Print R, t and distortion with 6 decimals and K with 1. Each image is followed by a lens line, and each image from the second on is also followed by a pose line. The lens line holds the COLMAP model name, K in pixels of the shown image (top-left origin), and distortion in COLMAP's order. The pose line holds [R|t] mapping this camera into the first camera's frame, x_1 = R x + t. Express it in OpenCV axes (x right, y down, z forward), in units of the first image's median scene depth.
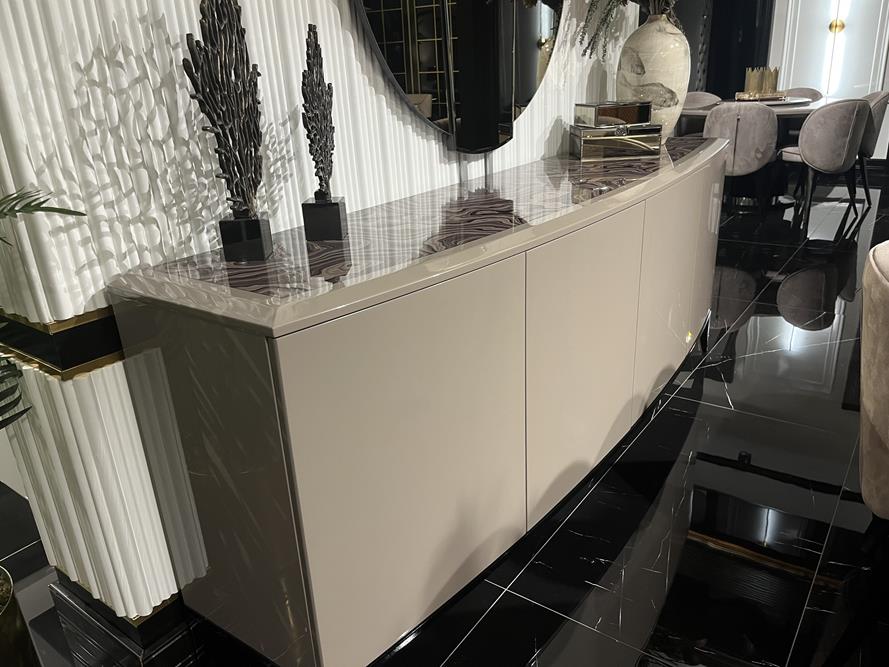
lens RADIAL K [[670.4, 0, 443.1], [0, 670.4, 336.8], [0, 0, 1]] dist [0.069438, -0.101407]
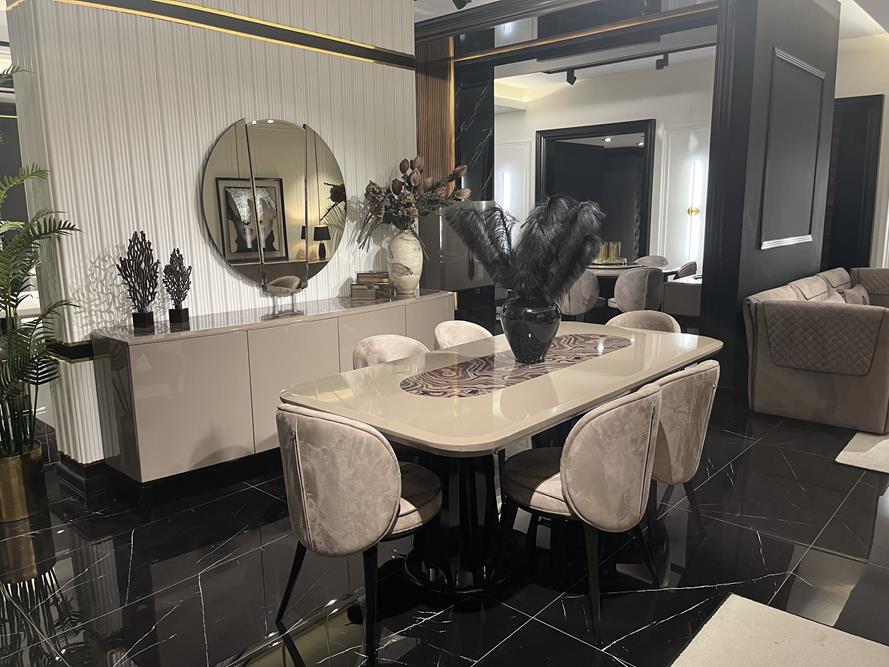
lens RADIAL K [[670.4, 0, 443.1], [0, 670.4, 336.8], [0, 0, 1]] dist [0.069438, -0.101407]
pose [[0.994102, 0.057564, -0.091916, 1.274794], [-0.073510, 0.980766, -0.180815, 0.357361], [0.079740, 0.186506, 0.979213, -1.725783]]
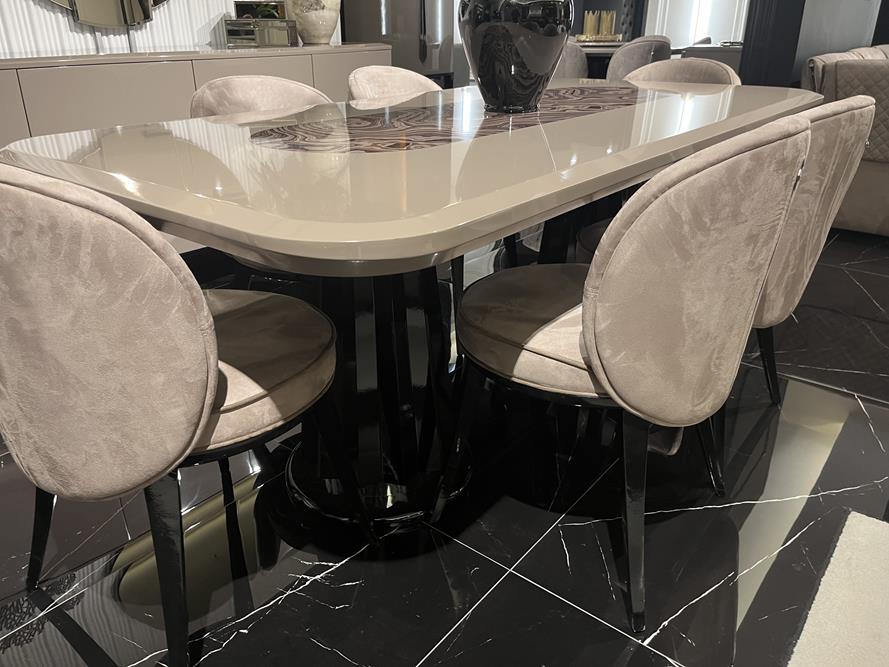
lens RADIAL K [[692.3, 0, 444.5], [0, 692.3, 333.5], [0, 0, 1]] dist [0.006537, -0.000416]
pose [[0.997674, 0.066846, -0.013348, 1.286267], [-0.066078, 0.996487, 0.051456, 0.360194], [0.016741, -0.050454, 0.998586, -0.655750]]
